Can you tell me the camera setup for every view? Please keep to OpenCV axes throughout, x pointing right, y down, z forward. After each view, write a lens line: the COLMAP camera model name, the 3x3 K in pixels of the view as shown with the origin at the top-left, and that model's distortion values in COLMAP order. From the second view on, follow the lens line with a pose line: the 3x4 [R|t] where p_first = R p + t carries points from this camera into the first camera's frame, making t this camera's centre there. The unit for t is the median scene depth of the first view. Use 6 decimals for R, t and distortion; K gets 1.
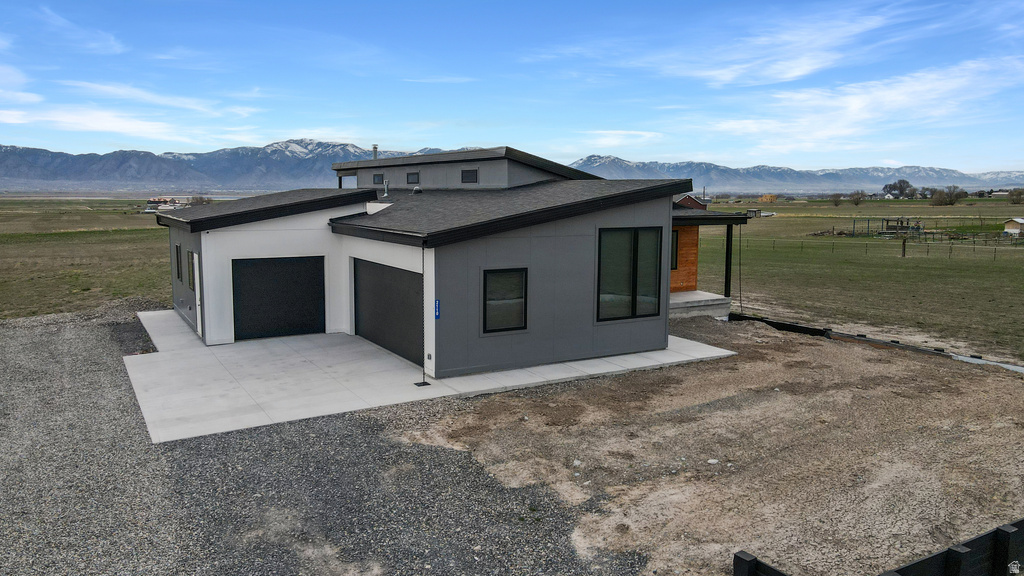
lens RADIAL K [[756.0, 0, 507.6], [0, 756.0, 289.6], [0, 0, 1]] dist [0.002576, 0.036100]
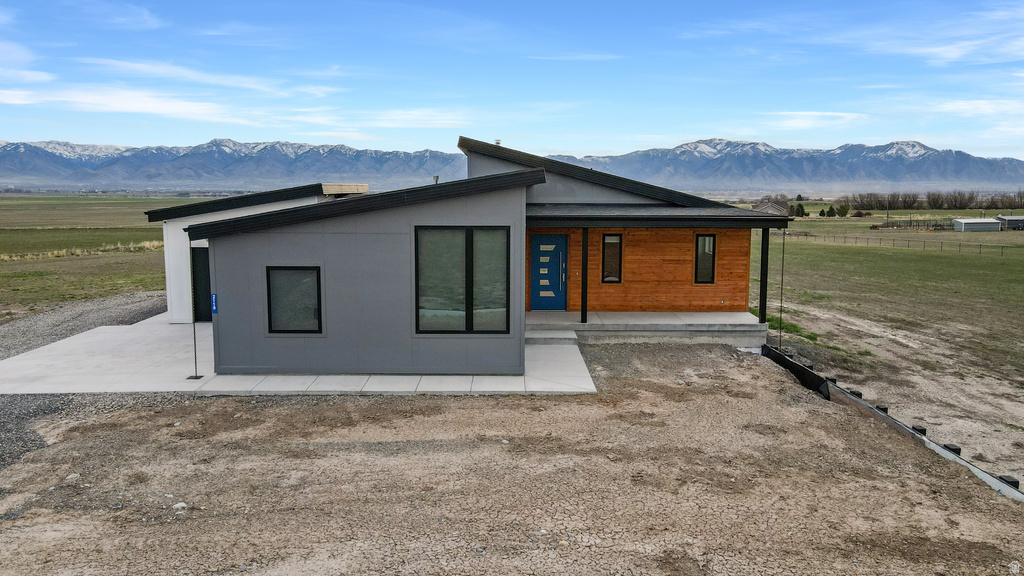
lens RADIAL K [[756.0, 0, 507.6], [0, 756.0, 289.6], [0, 0, 1]] dist [0.002576, 0.036100]
pose [[0.868818, 0.065320, -0.490804, 0.785573], [-0.065385, 0.997715, 0.017040, -0.036193], [0.490795, 0.017287, 0.871103, 0.364913]]
